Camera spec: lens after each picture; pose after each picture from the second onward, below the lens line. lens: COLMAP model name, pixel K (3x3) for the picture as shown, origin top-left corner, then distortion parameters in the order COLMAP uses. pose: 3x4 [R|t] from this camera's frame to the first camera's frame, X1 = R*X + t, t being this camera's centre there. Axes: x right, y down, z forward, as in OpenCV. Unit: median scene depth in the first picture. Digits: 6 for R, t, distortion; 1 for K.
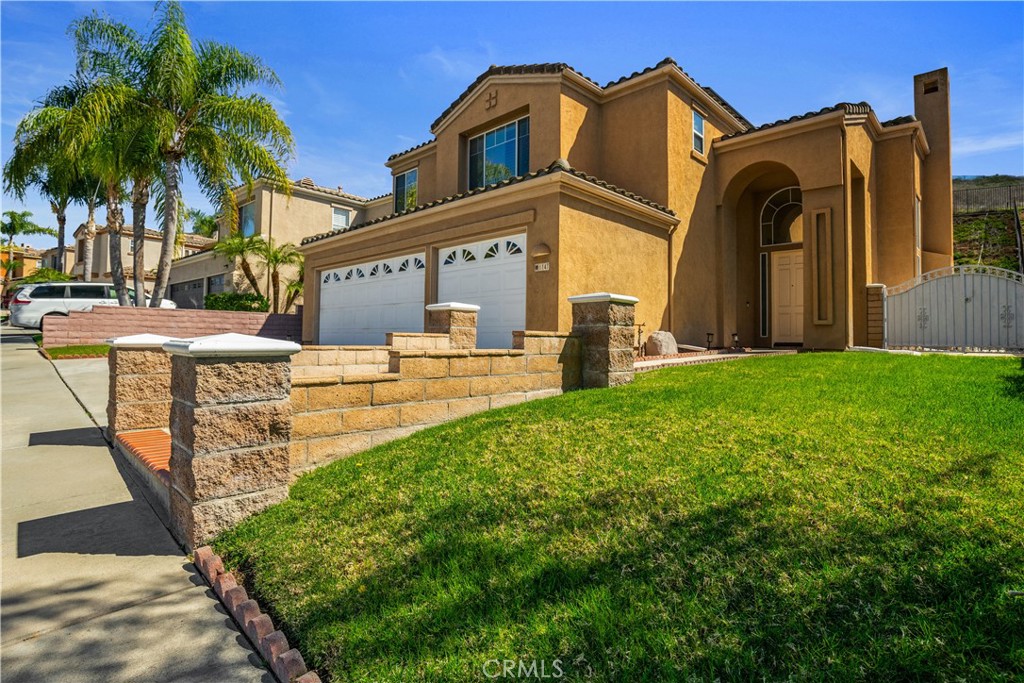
lens RADIAL K [[494.6, 0, 509.9], [0, 494.6, 322.8], [0, 0, 1]] dist [-0.025488, 0.000386]
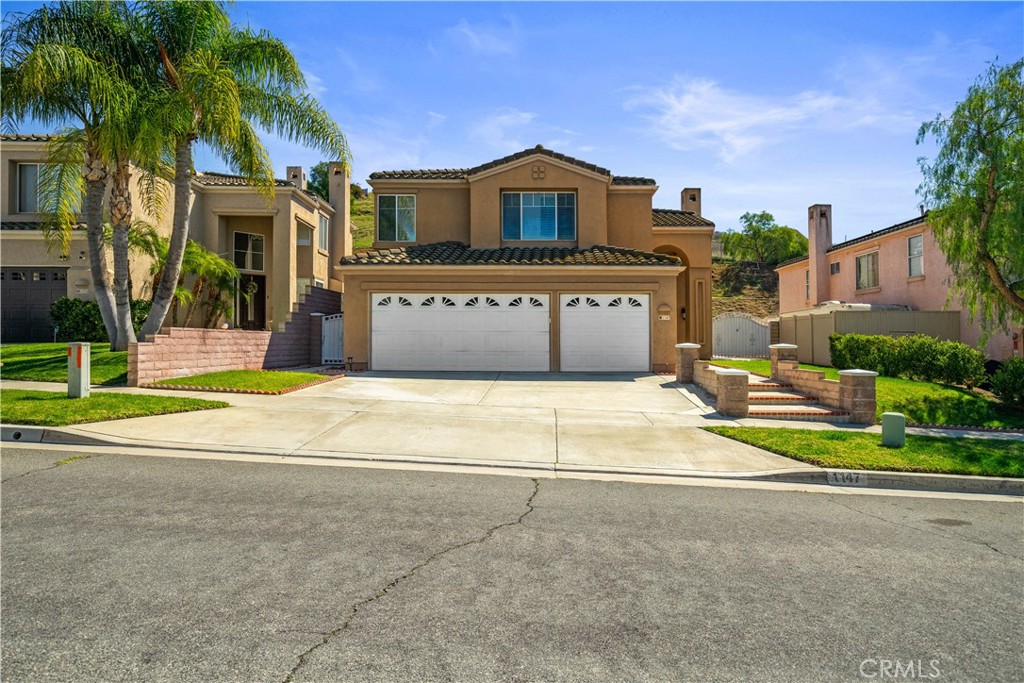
lens RADIAL K [[606.9, 0, 511.5], [0, 606.9, 311.3], [0, 0, 1]] dist [0.000558, 0.000896]
pose [[0.727613, 0.023189, 0.685595, -1.331411], [-0.018558, 0.999728, -0.014119, -0.071371], [-0.685736, -0.002450, 0.727846, -0.129461]]
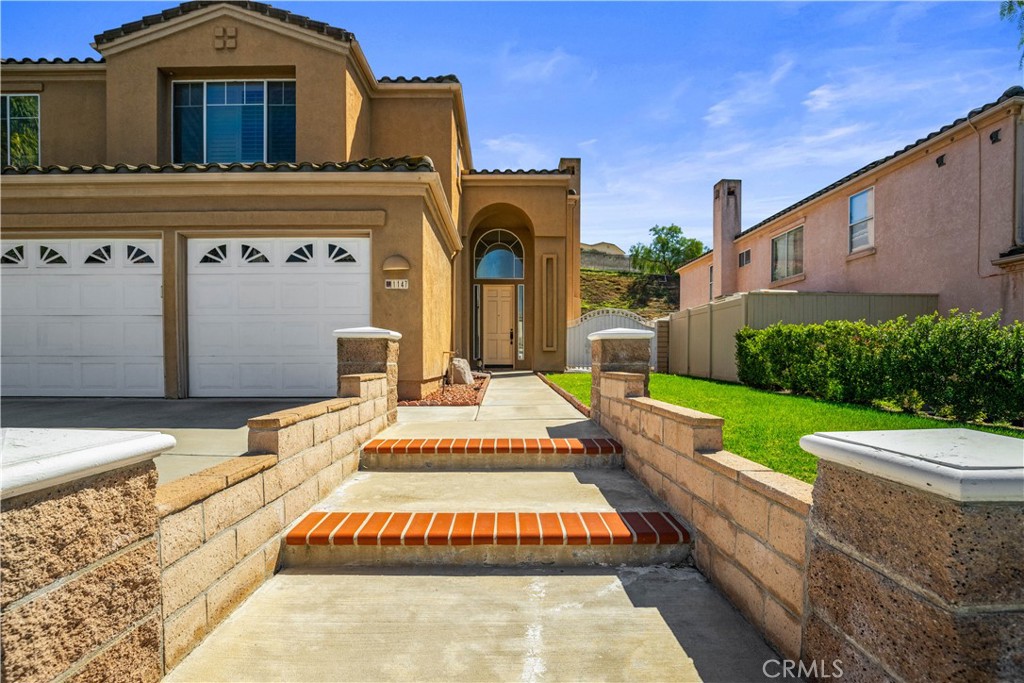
lens RADIAL K [[482.8, 0, 490.7], [0, 482.8, 367.8], [0, 0, 1]] dist [-0.023612, 0.001192]
pose [[0.718050, -0.024645, 0.695555, -0.287824], [-0.015383, 0.998567, 0.051261, -0.013027], [-0.695821, -0.047507, 0.716642, 0.235108]]
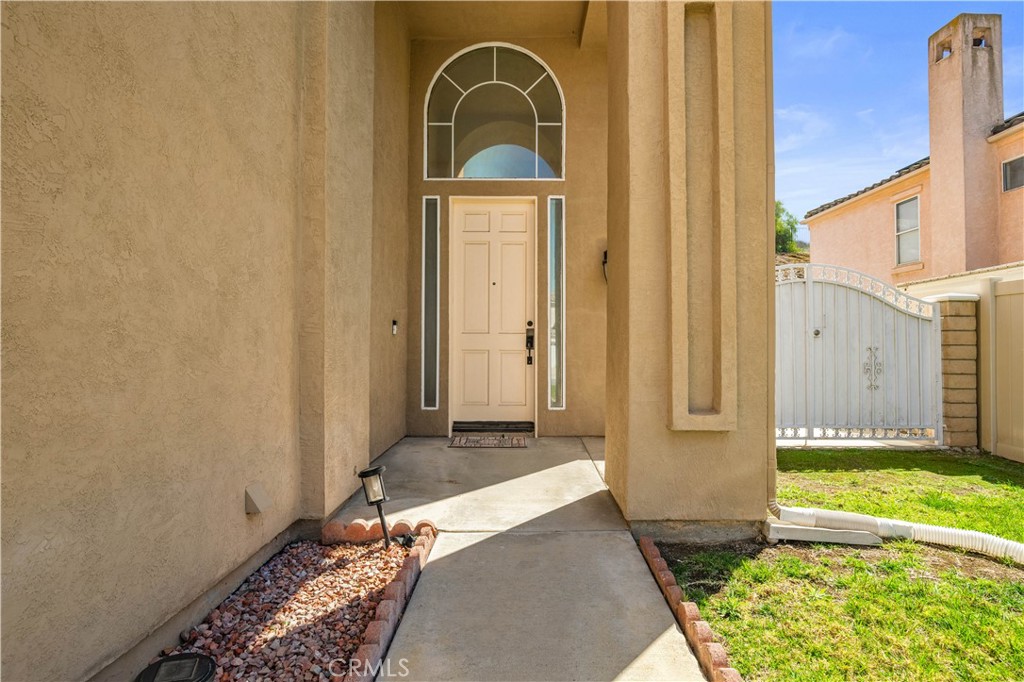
lens RADIAL K [[475.2, 0, 514.2], [0, 475.2, 344.6], [0, 0, 1]] dist [-0.010536, 0.000201]
pose [[0.718421, -0.011491, 0.695514, 0.380491], [-0.015101, 0.999370, 0.032110, -0.046643], [-0.695445, -0.033571, 0.717795, 0.861878]]
